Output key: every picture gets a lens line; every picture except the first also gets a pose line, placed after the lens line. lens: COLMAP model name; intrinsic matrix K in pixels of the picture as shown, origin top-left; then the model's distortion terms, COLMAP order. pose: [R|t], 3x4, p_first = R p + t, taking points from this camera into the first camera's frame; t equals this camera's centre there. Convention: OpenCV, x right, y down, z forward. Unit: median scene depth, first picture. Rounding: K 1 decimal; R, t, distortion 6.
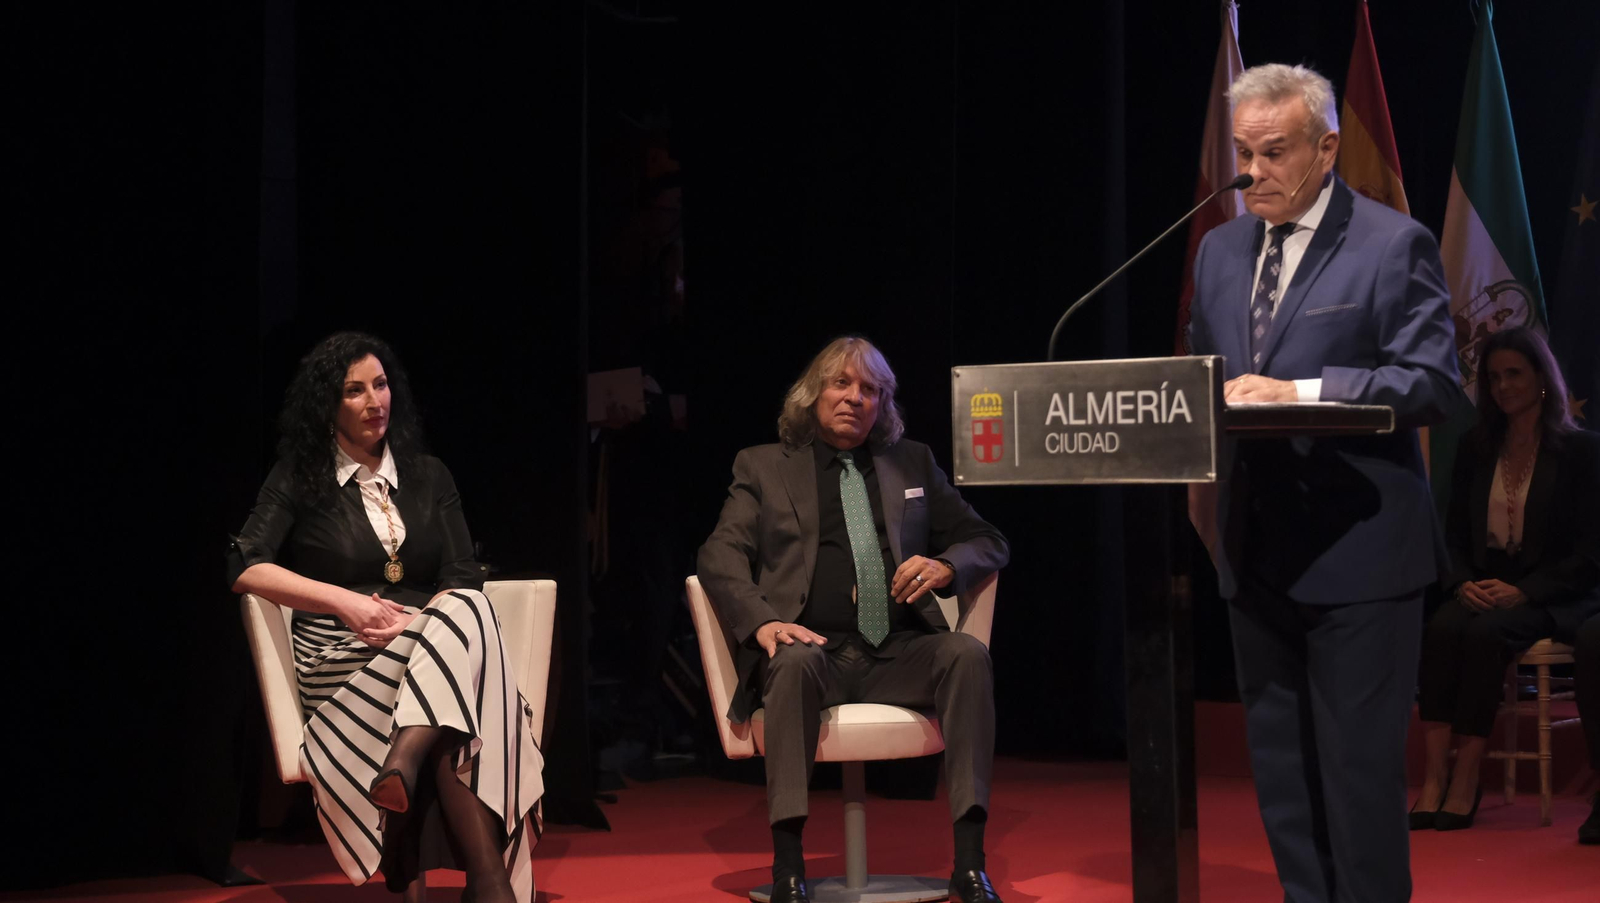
lens RADIAL K [[3572.6, 0, 800.0], [0, 3572.6, 451.5], [0, 0, 1]] dist [0.007850, 0.155901]
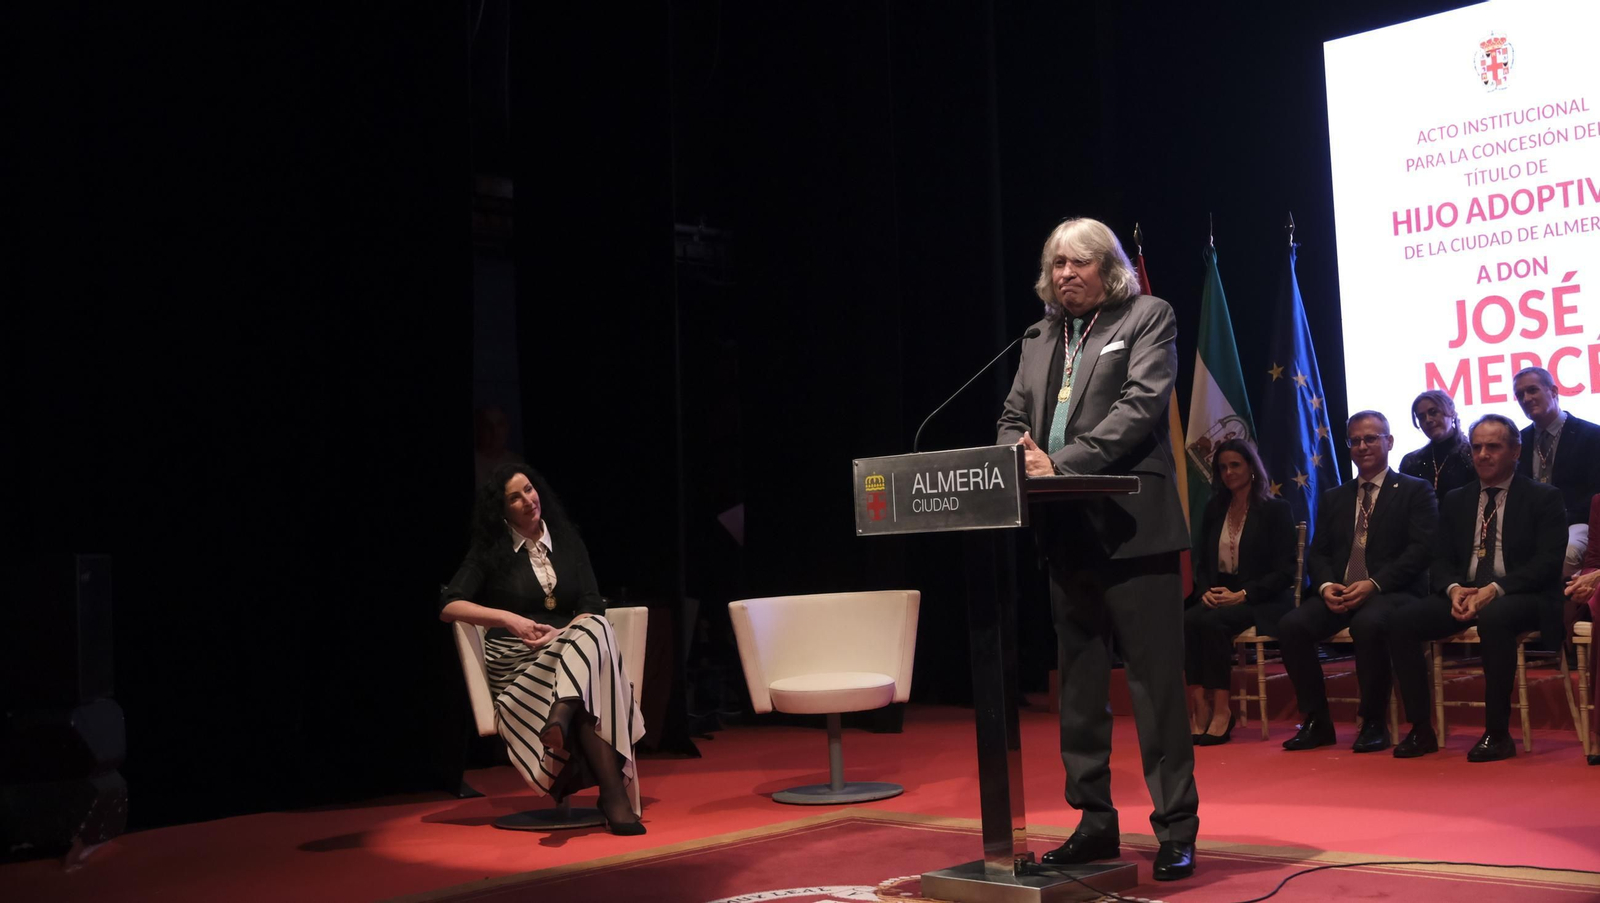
lens RADIAL K [[1848.3, 0, 800.0], [0, 1848.3, 451.5], [0, 0, 1]] dist [-0.009847, 0.023120]
pose [[0.998411, -0.032061, -0.046342, 0.057318], [0.029688, 0.998256, -0.051017, 0.013295], [0.047897, 0.049561, 0.997622, 0.200988]]
